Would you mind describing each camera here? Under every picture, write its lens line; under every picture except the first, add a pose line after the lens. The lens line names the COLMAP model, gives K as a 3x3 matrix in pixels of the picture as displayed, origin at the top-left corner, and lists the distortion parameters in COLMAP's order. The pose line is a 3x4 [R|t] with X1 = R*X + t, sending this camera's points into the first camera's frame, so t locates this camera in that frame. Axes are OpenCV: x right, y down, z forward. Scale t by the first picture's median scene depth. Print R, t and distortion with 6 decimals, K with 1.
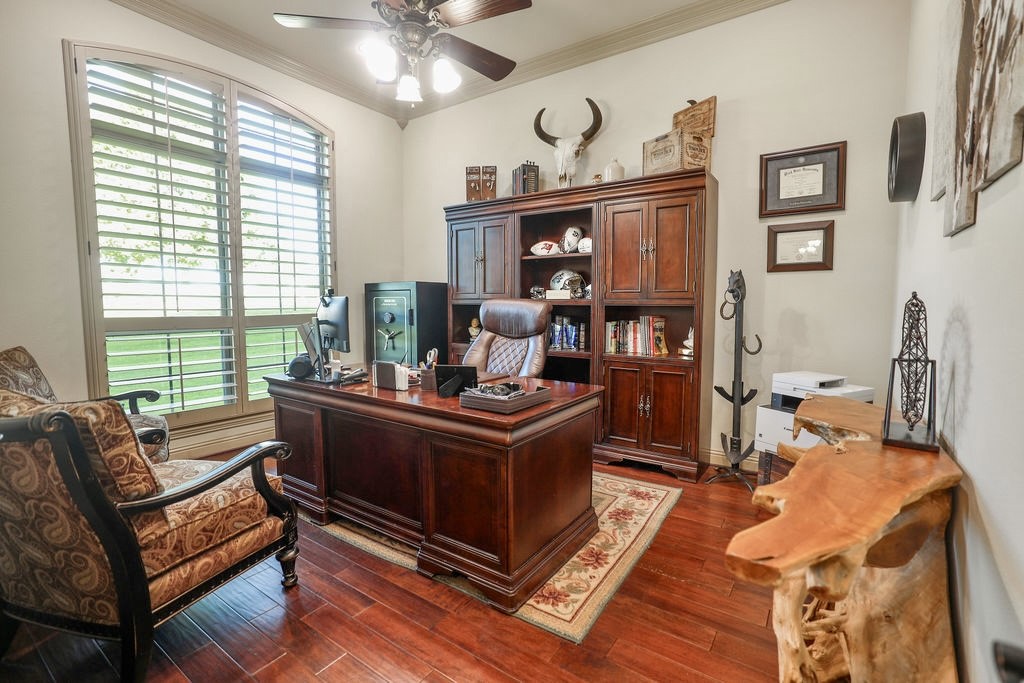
lens RADIAL K [[462.5, 0, 512.5], [0, 462.5, 336.8], [0, 0, 1]] dist [-0.003814, 0.000107]
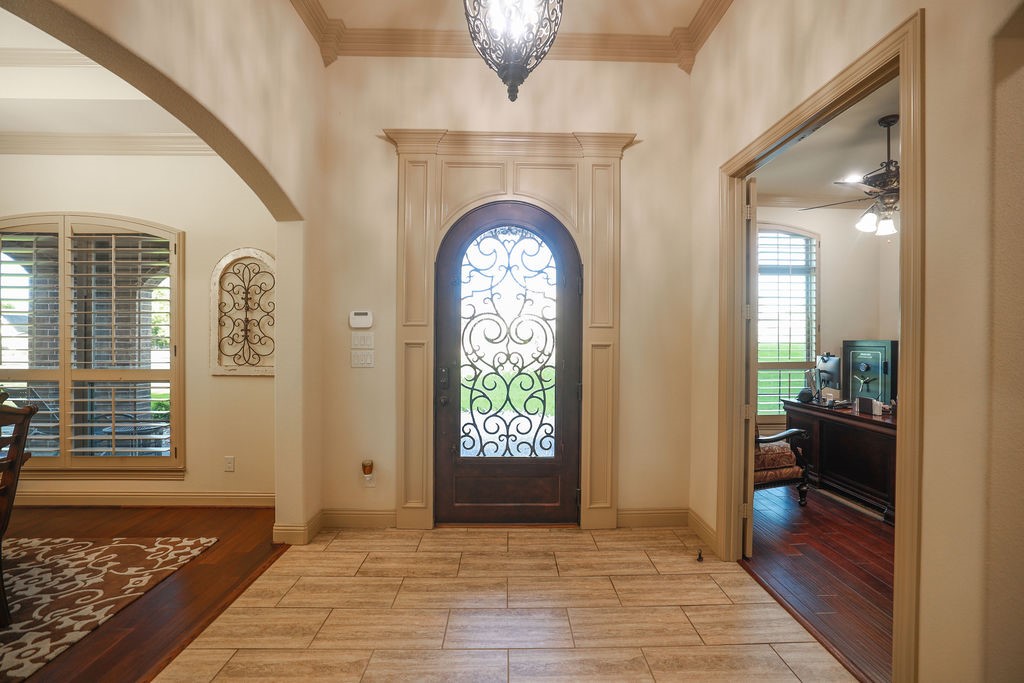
lens RADIAL K [[435.3, 0, 511.2], [0, 435.3, 339.6], [0, 0, 1]] dist [-0.024405, -0.000072]
pose [[0.592275, 0.001267, -0.805735, 0.190533], [-0.061452, 0.997157, -0.043603, -0.007034], [0.803389, 0.075339, 0.590669, -0.856475]]
